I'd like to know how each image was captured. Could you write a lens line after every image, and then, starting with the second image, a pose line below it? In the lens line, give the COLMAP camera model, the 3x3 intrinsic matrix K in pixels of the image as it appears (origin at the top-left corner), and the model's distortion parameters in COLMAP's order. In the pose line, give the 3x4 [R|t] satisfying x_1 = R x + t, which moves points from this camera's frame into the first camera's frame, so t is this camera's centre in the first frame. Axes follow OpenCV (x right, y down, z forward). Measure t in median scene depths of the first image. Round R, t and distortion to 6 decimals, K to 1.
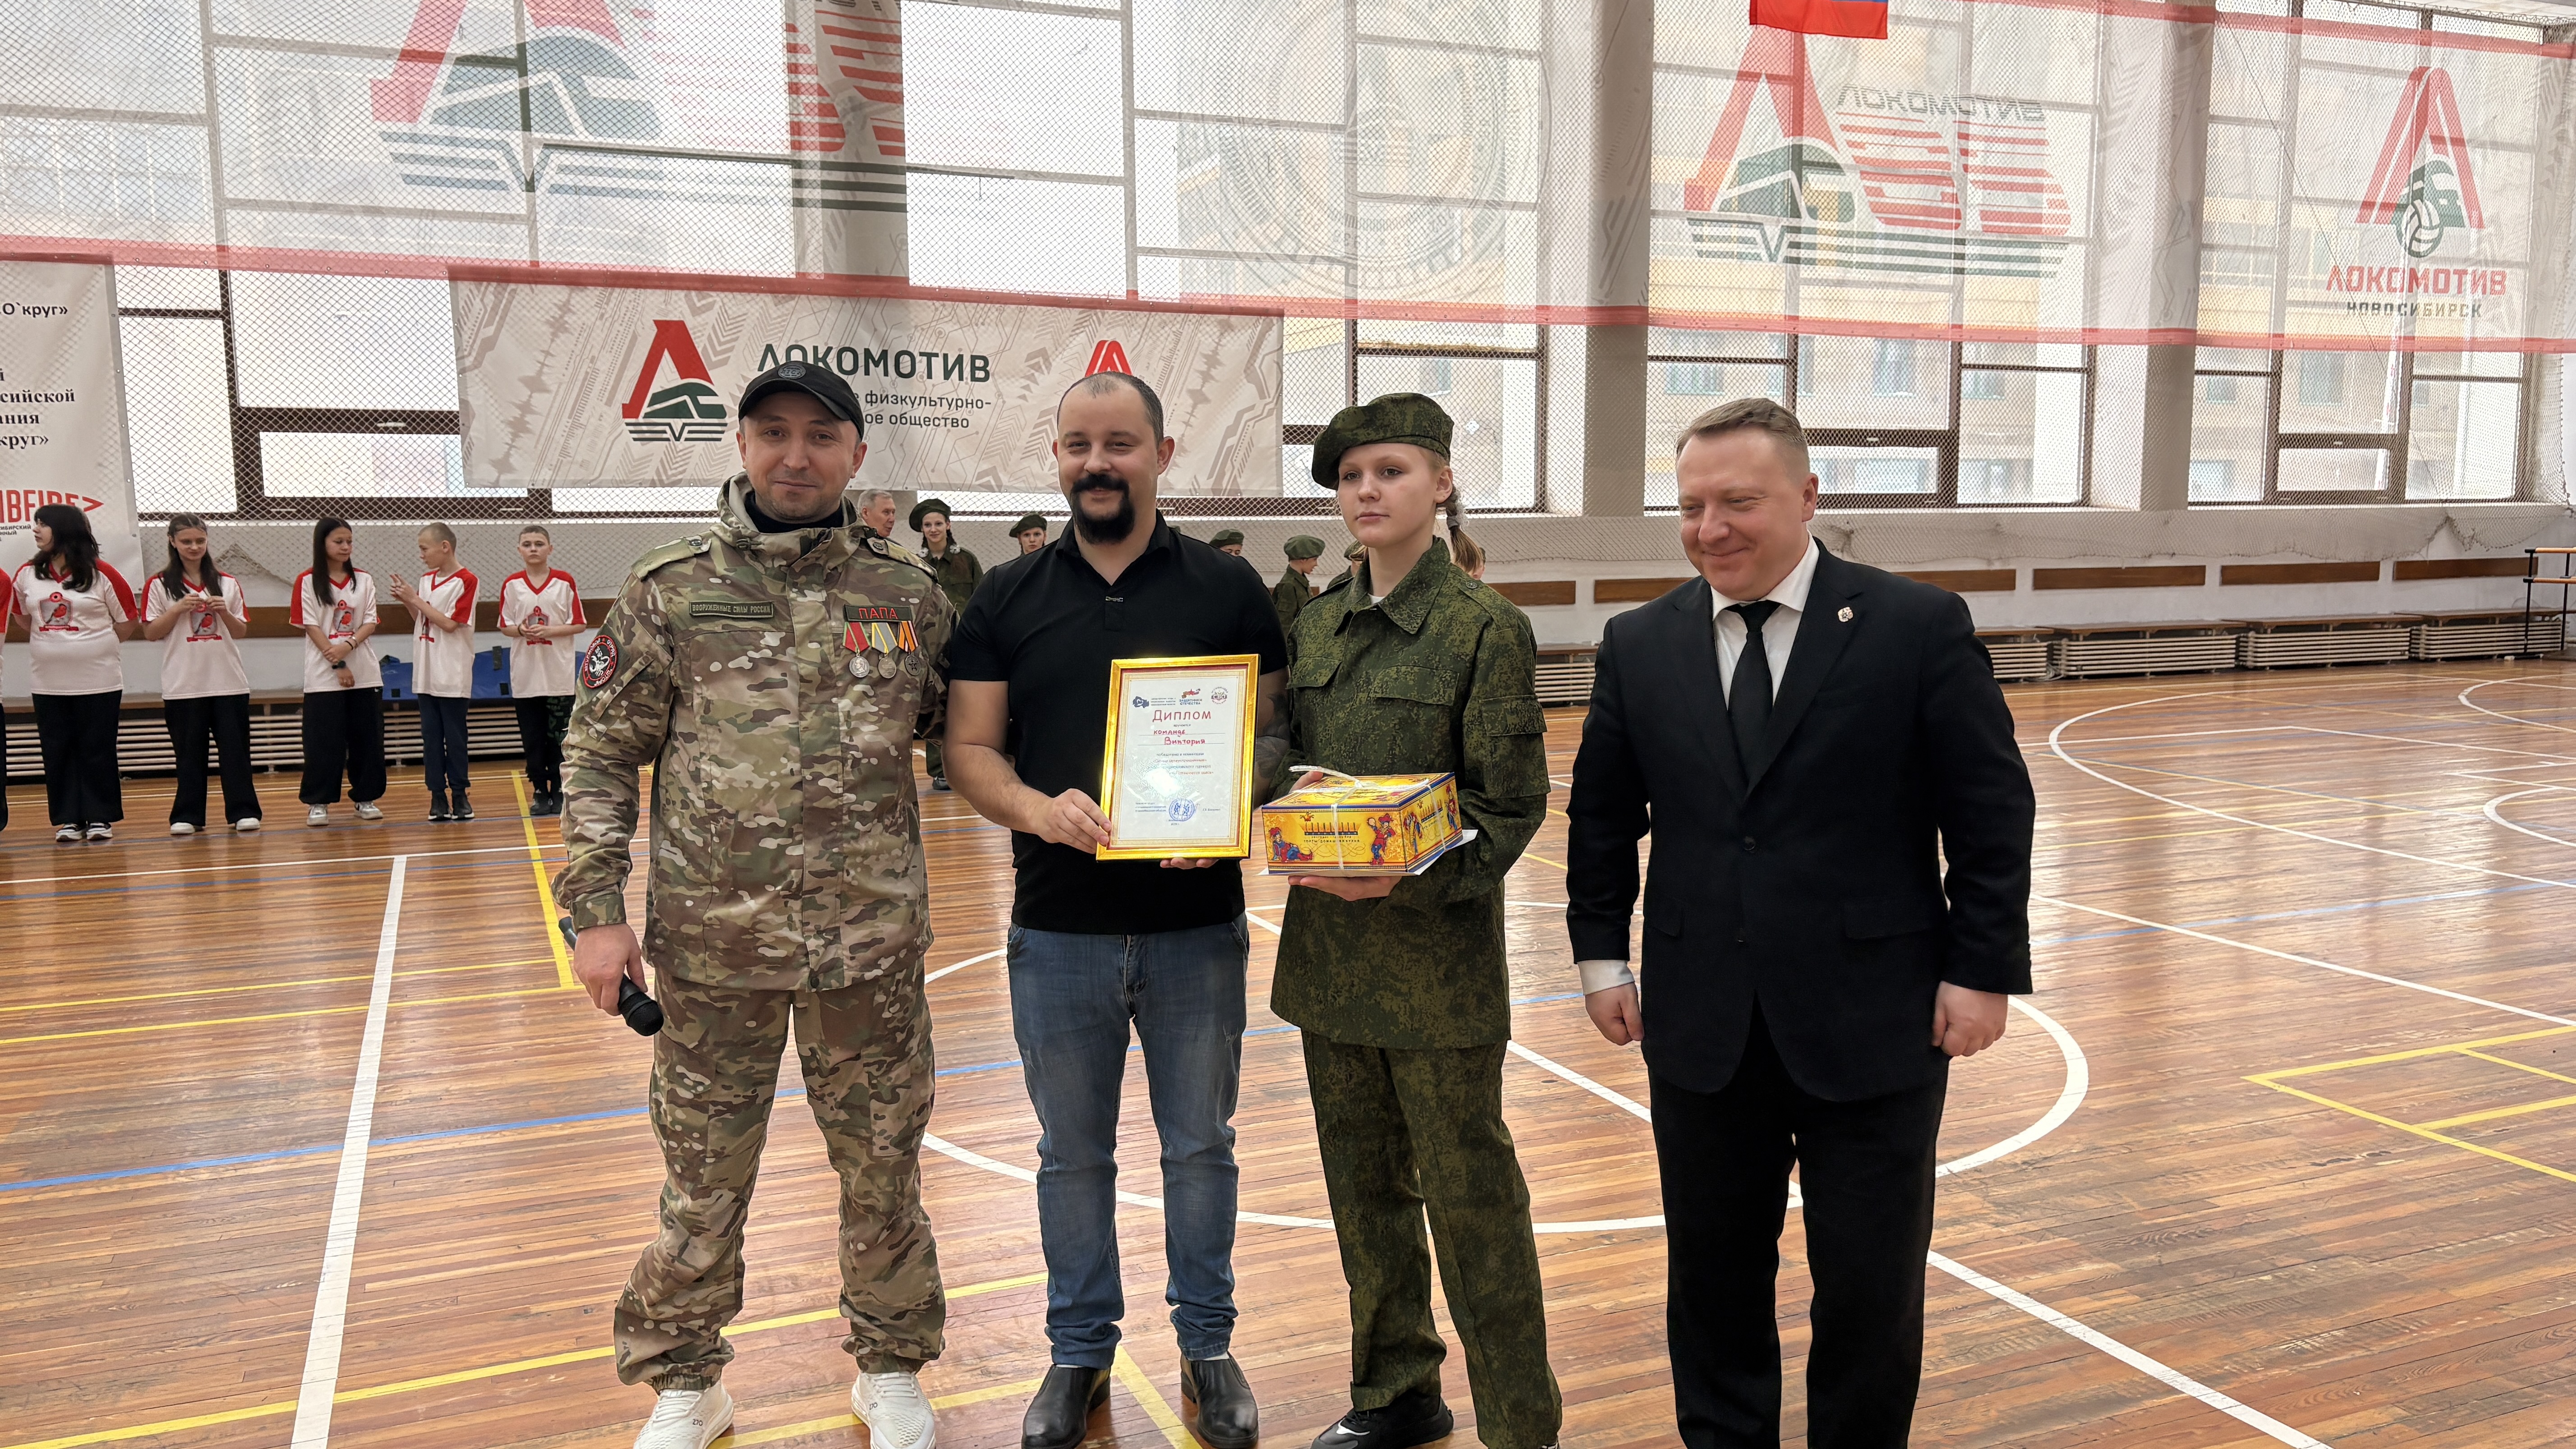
lens RADIAL K [[2224.1, 0, 1288.0], [0, 2224.1, 724.5], [0, 0, 1]] dist [0.000010, -0.051014]
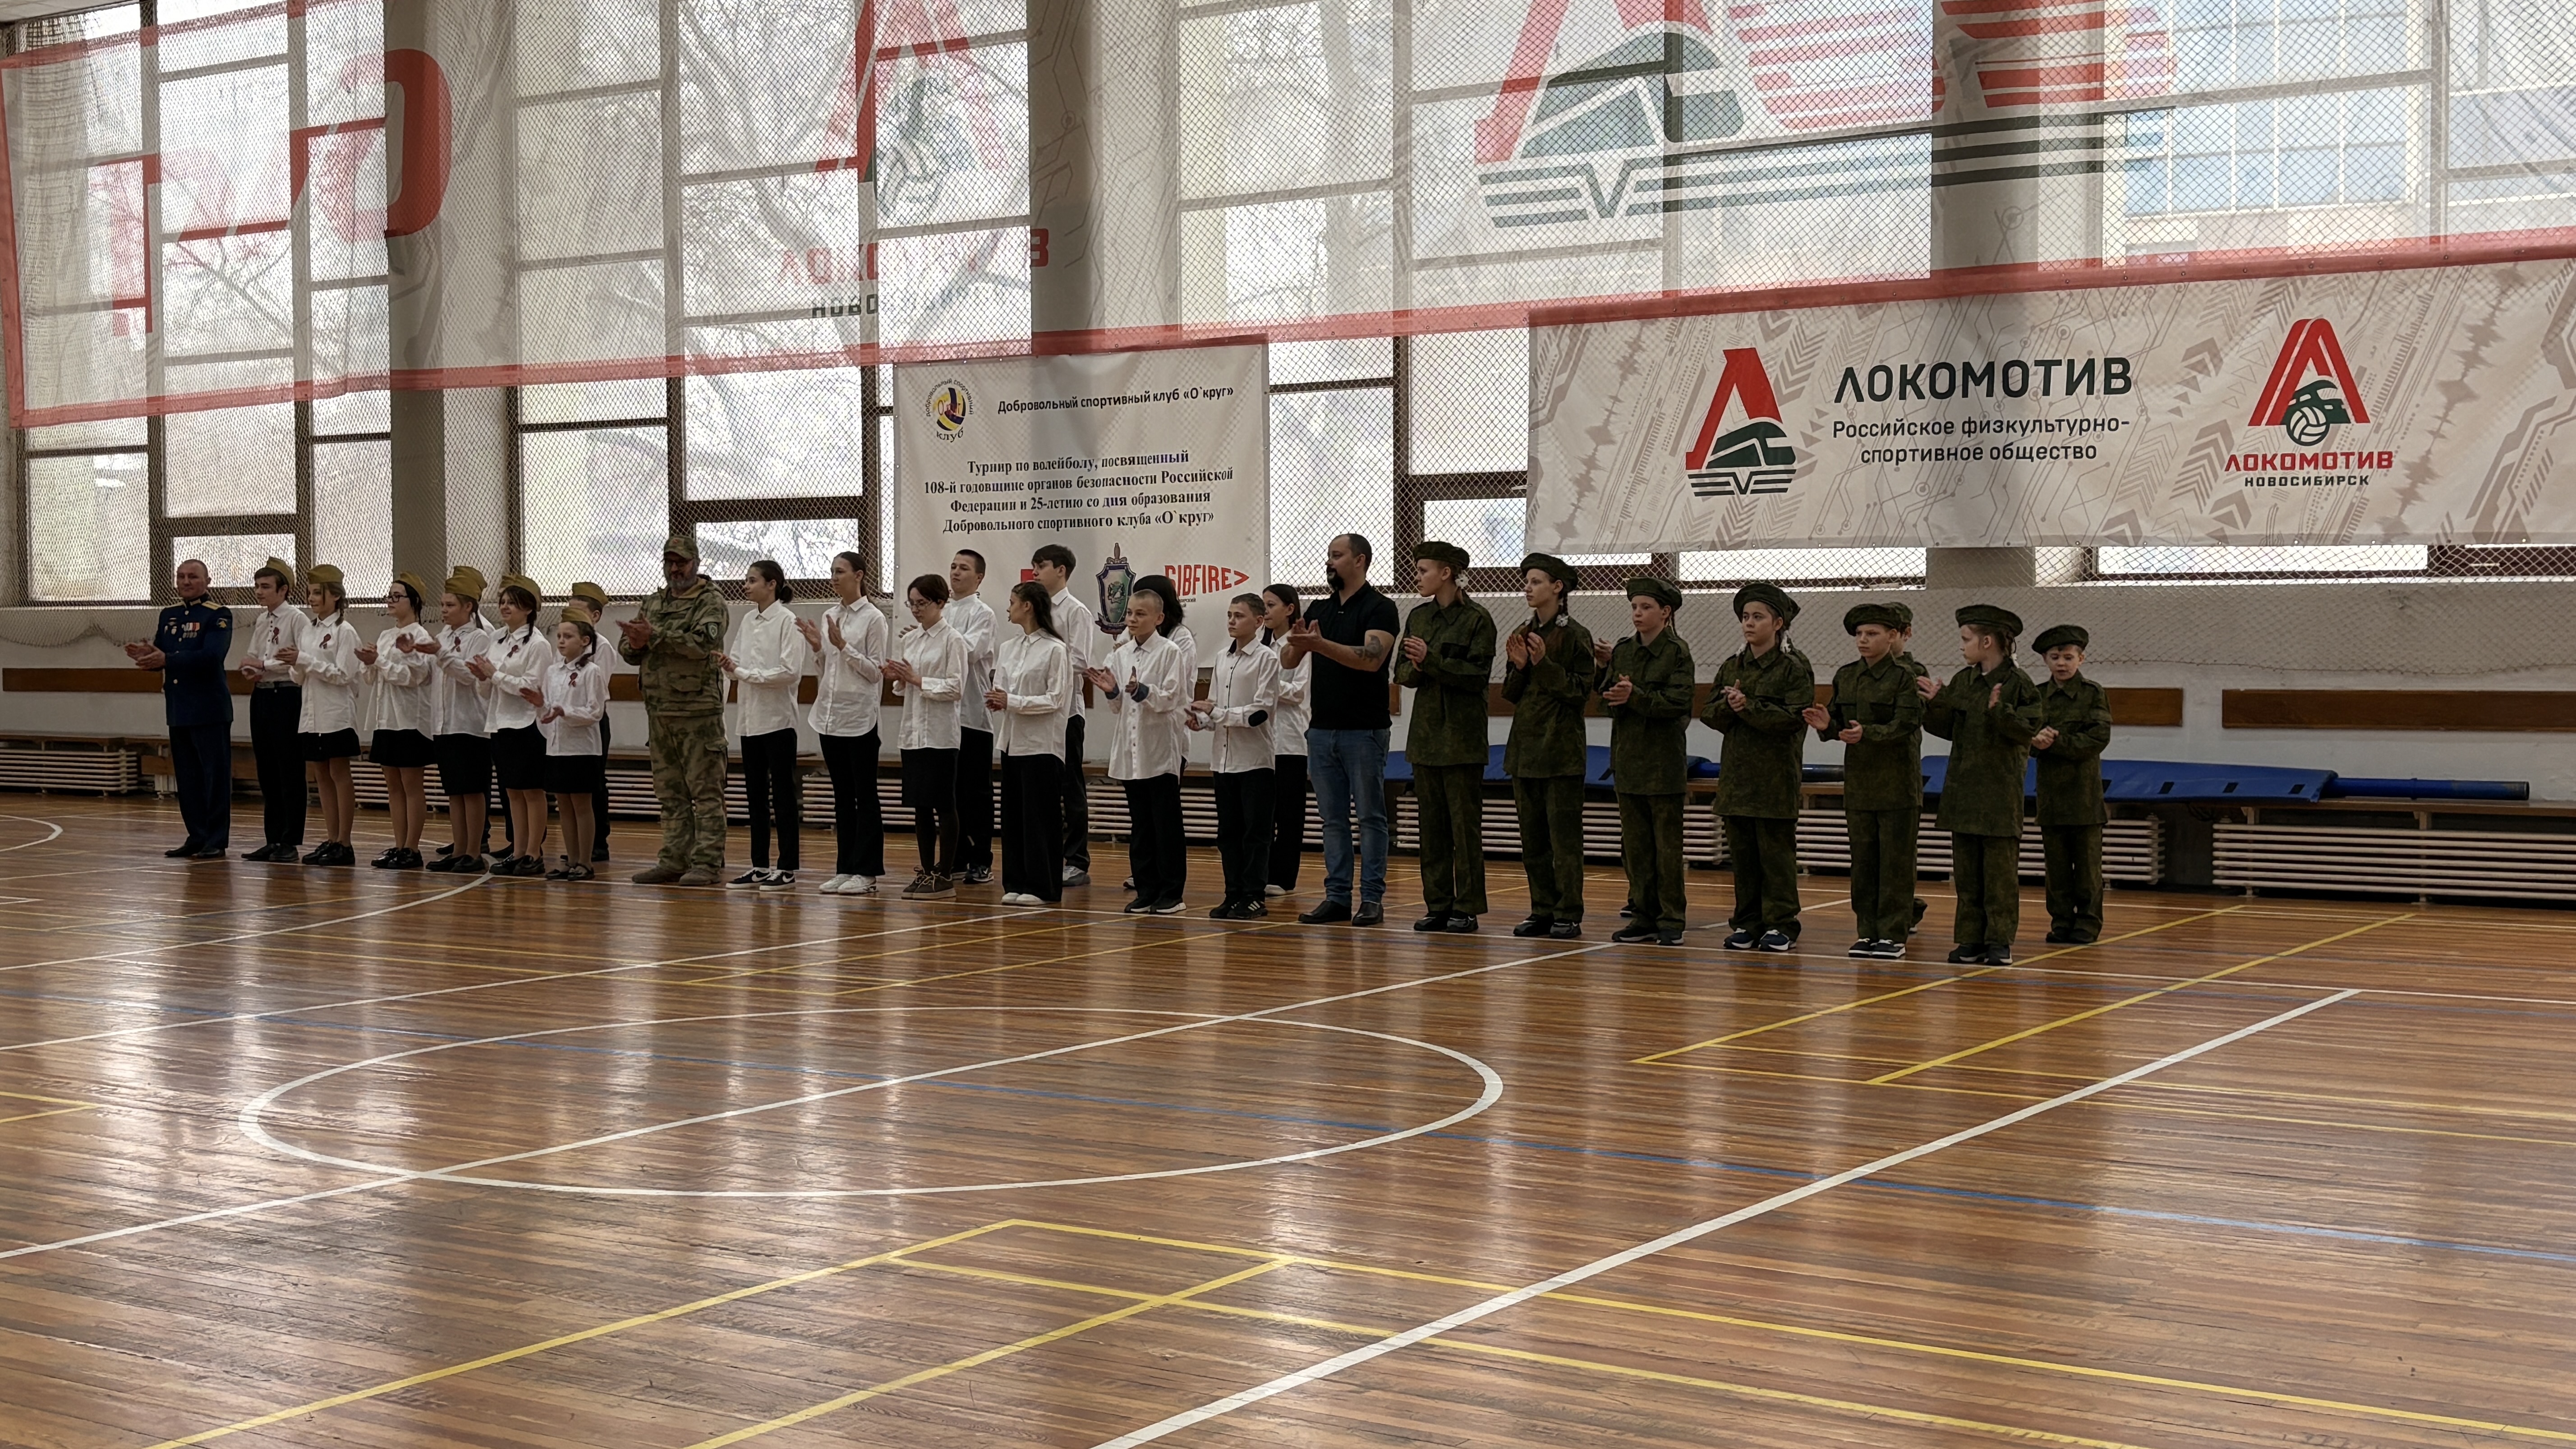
lens RADIAL K [[3033.6, 0, 1288.0], [0, 3033.6, 724.5], [0, 0, 1]] dist [-0.001559, -0.066407]
pose [[0.488624, 0.033192, -0.871863, 0.628704], [-0.066606, 0.997779, 0.000657, -0.031001], [0.869948, 0.057750, 0.489750, 0.303576]]
